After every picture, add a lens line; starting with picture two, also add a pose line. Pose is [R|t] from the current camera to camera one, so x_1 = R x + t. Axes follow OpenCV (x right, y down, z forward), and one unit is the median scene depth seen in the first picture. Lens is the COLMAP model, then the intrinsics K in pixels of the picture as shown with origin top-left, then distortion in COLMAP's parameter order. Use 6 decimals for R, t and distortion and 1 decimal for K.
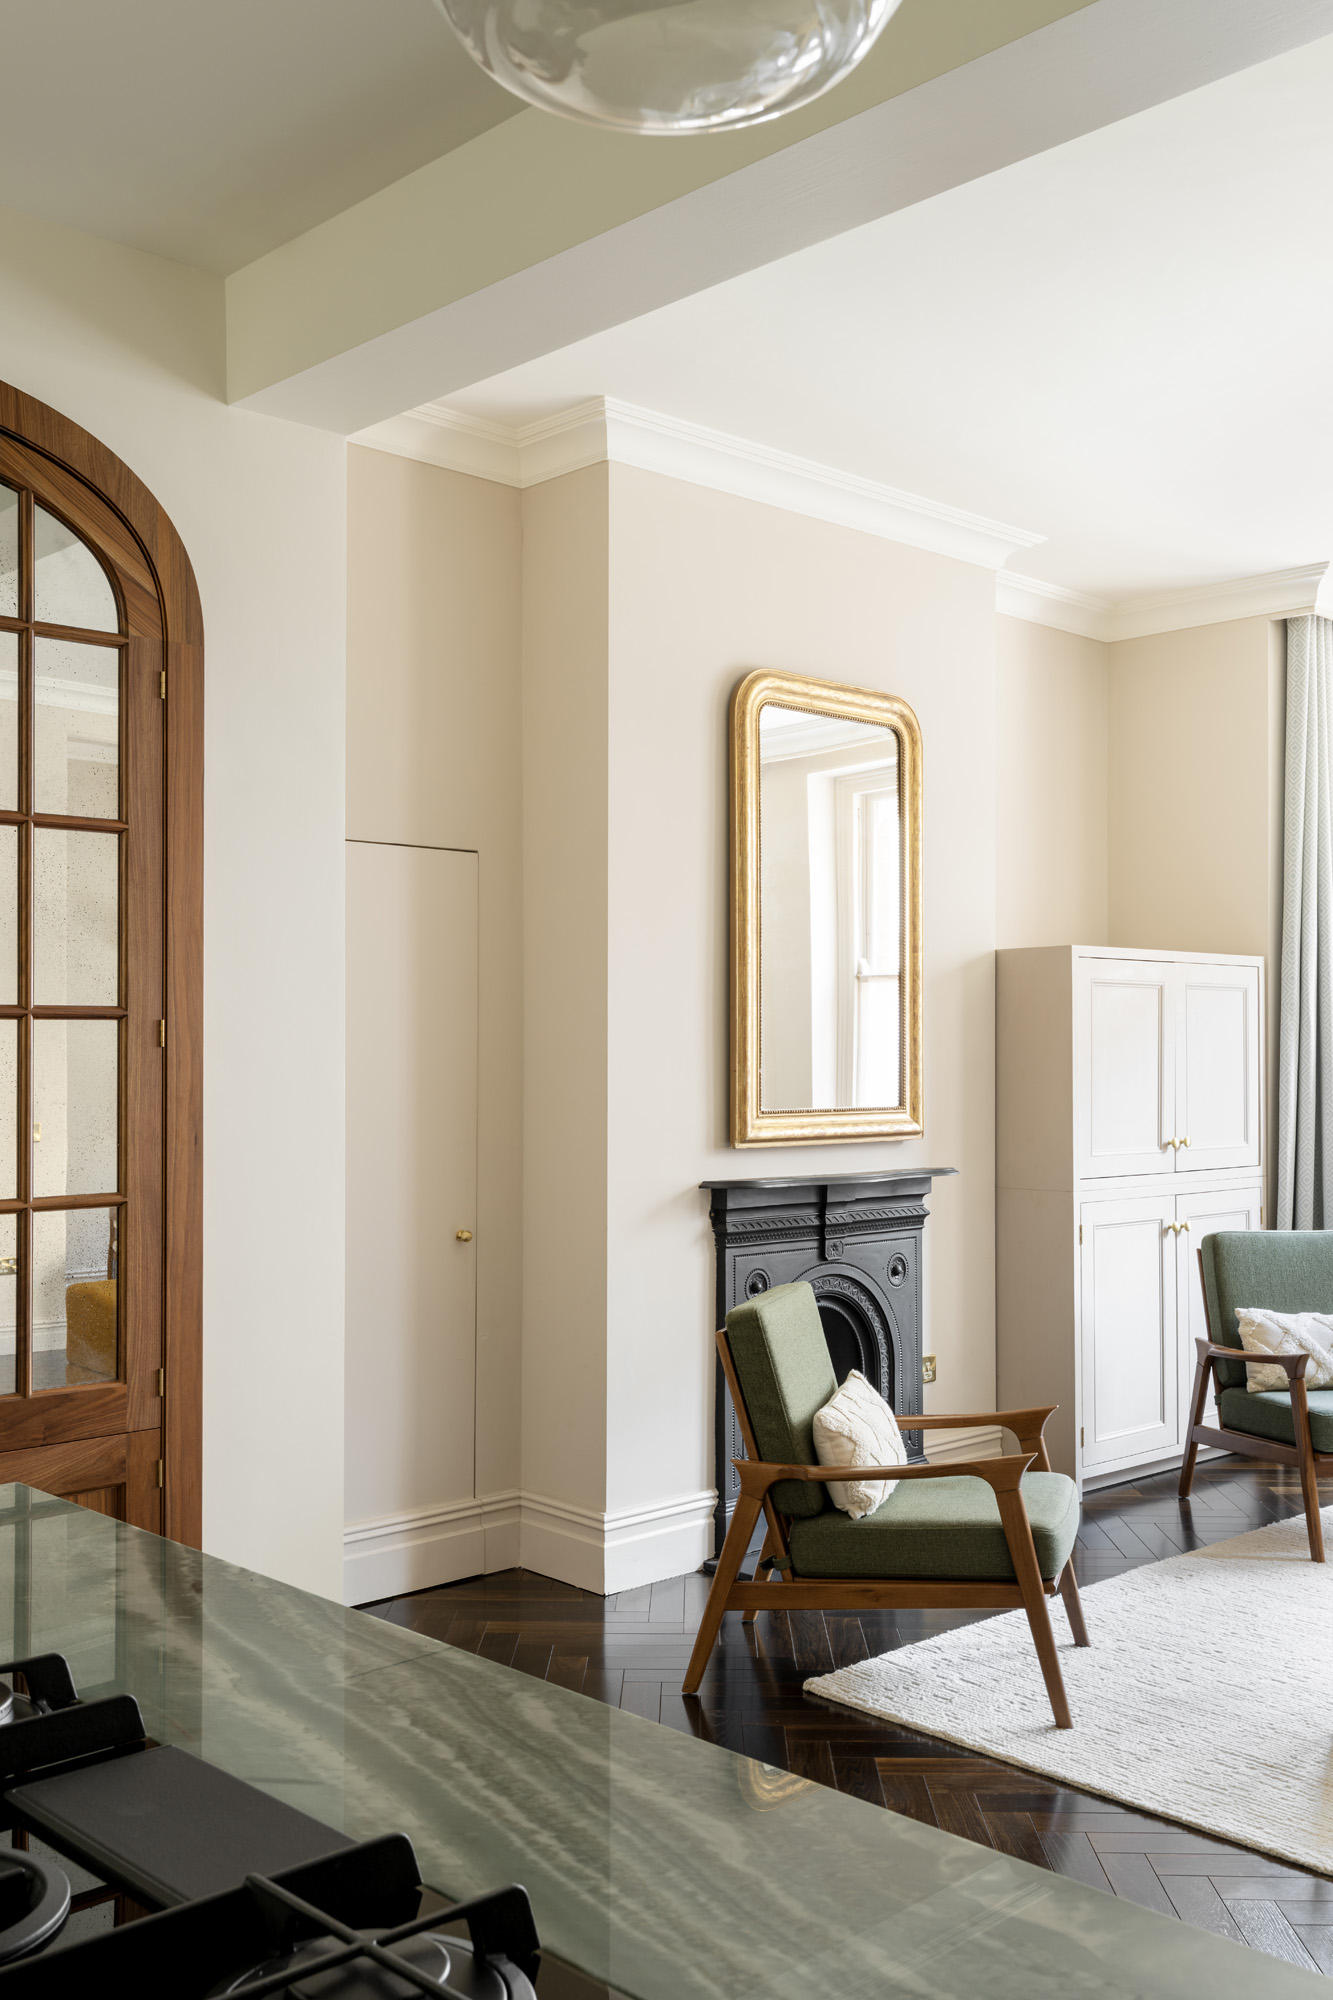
lens RADIAL K [[1876.7, 0, 642.6], [0, 1876.7, 1026.4], [0, 0, 1]] dist [0.000606, 0.000000]
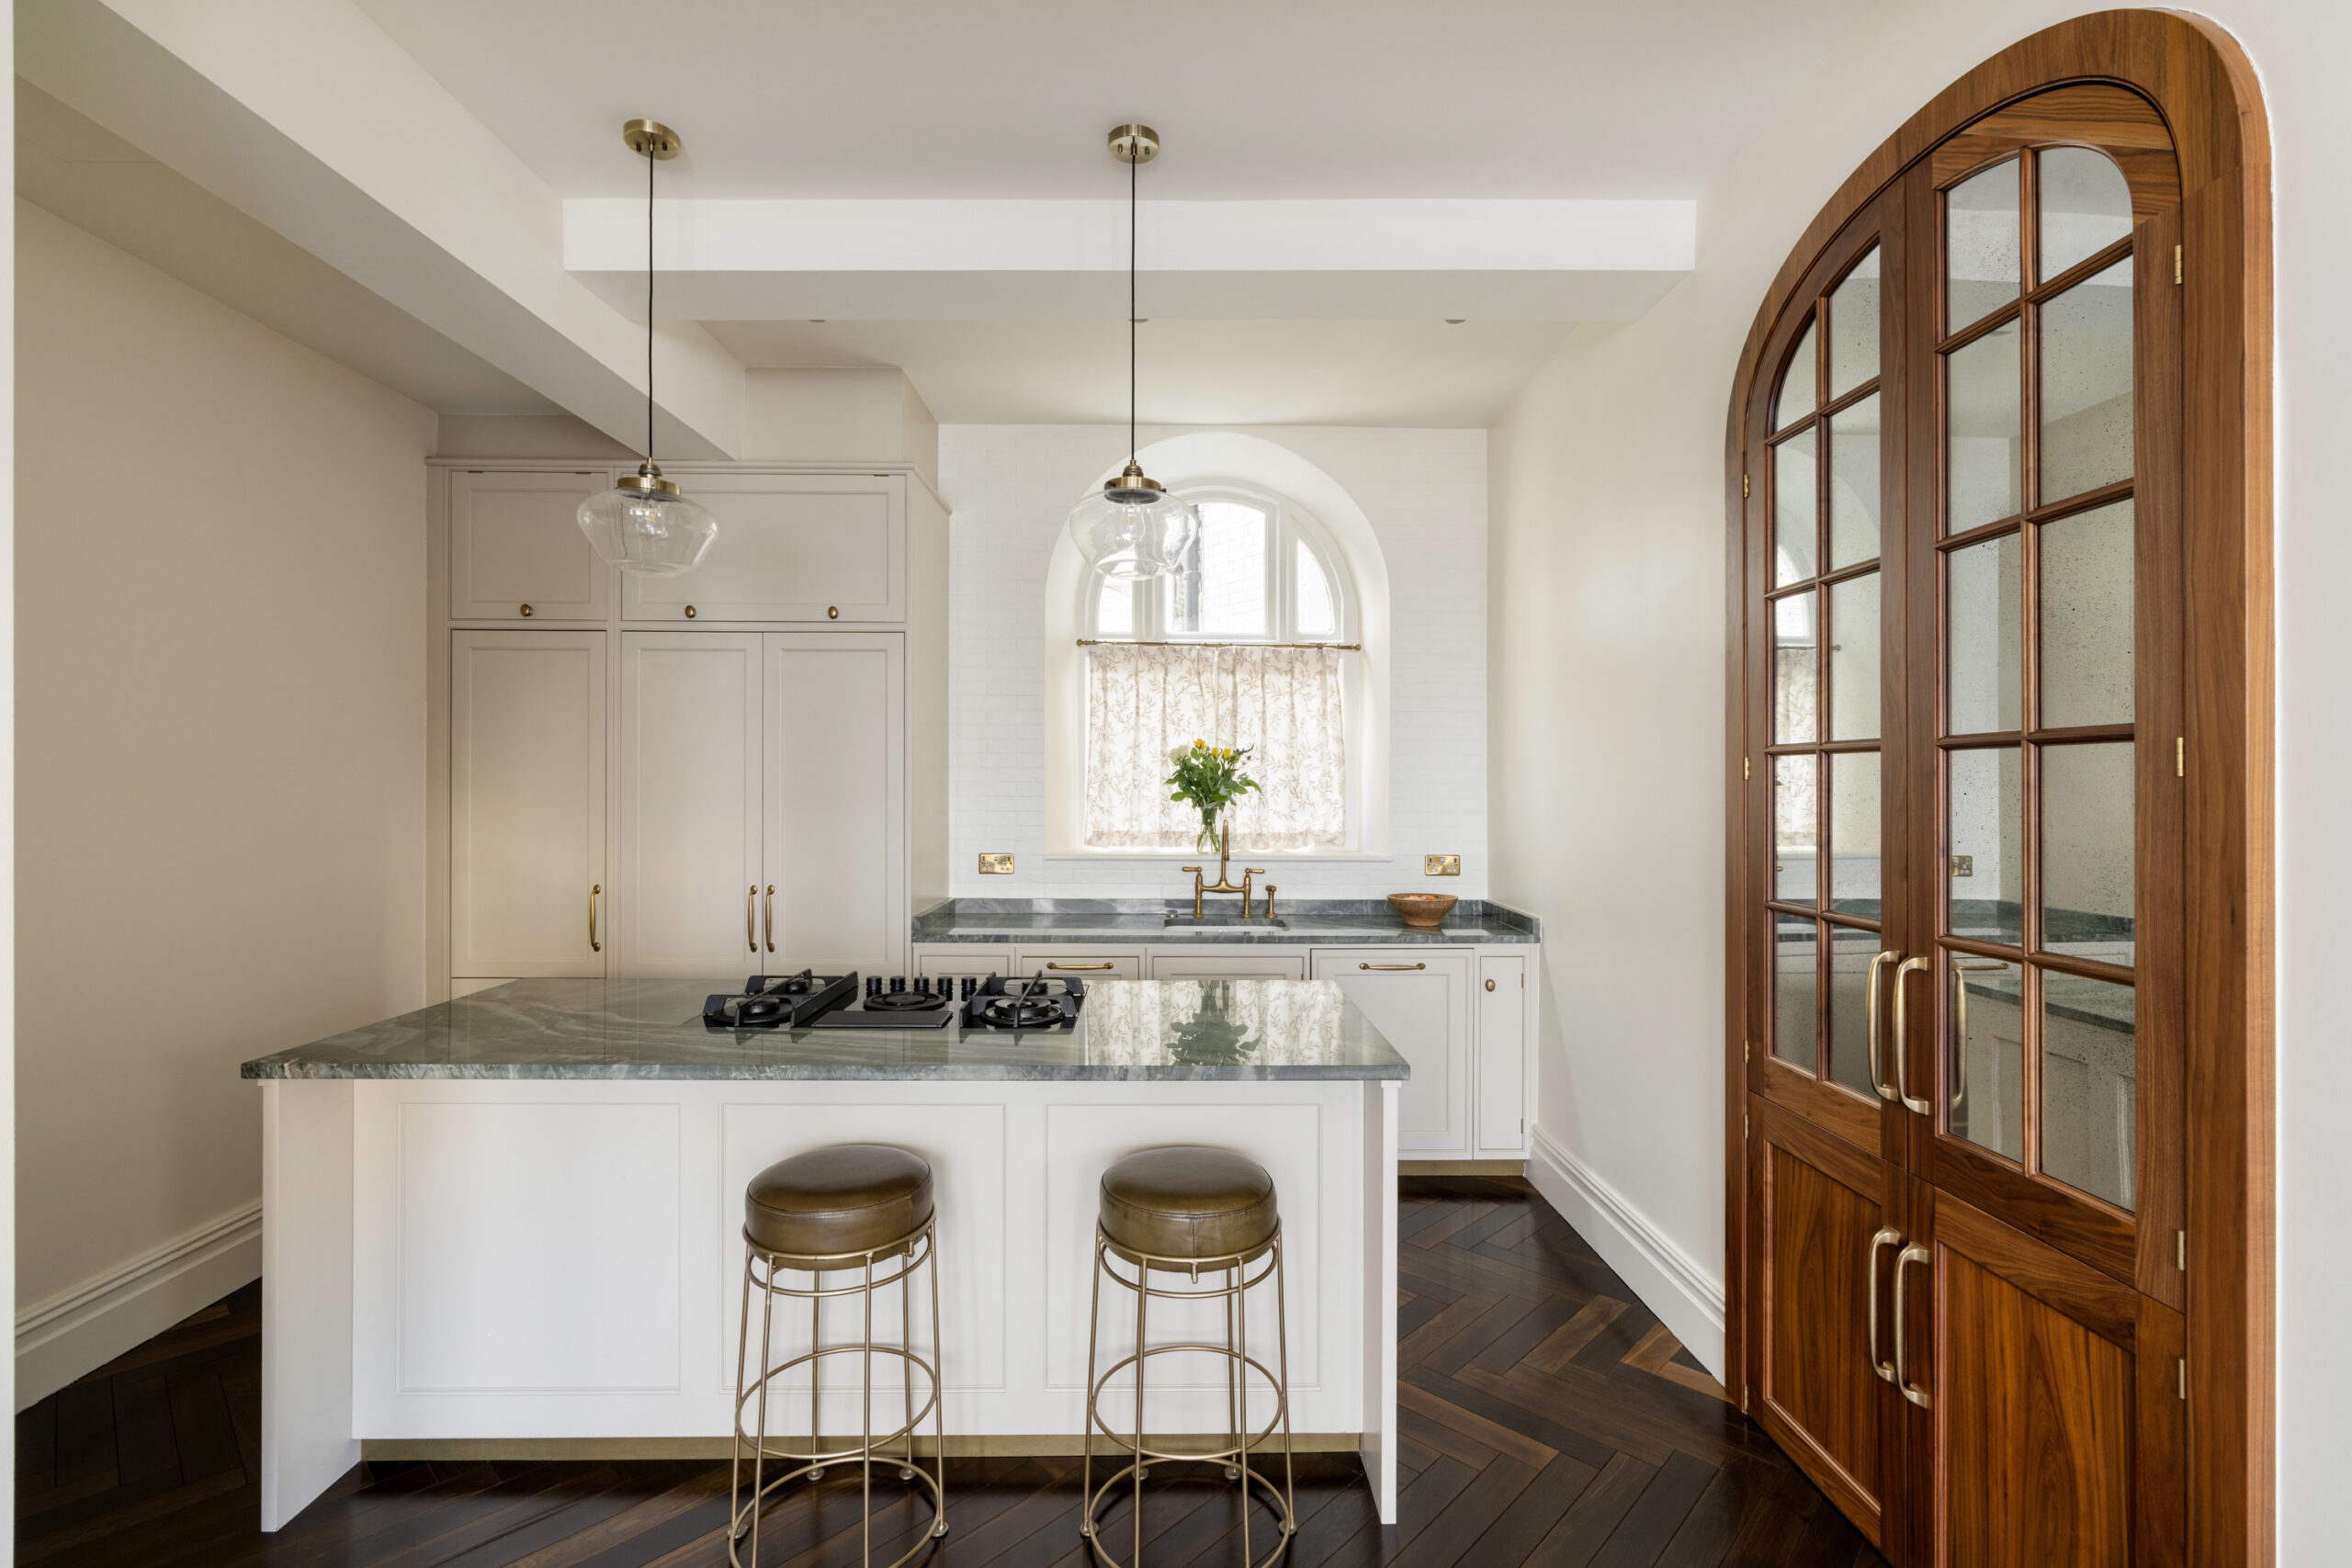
lens RADIAL K [[1061.8, 0, 1189.7], [0, 1061.8, 779.7], [0, 0, 1]] dist [-0.005378, 0.001410]
pose [[-0.662978, -0.007479, -0.748601, 0.193193], [0.003176, 0.999913, -0.012803, 0.010781], [0.748632, -0.010866, -0.662897, 0.656948]]
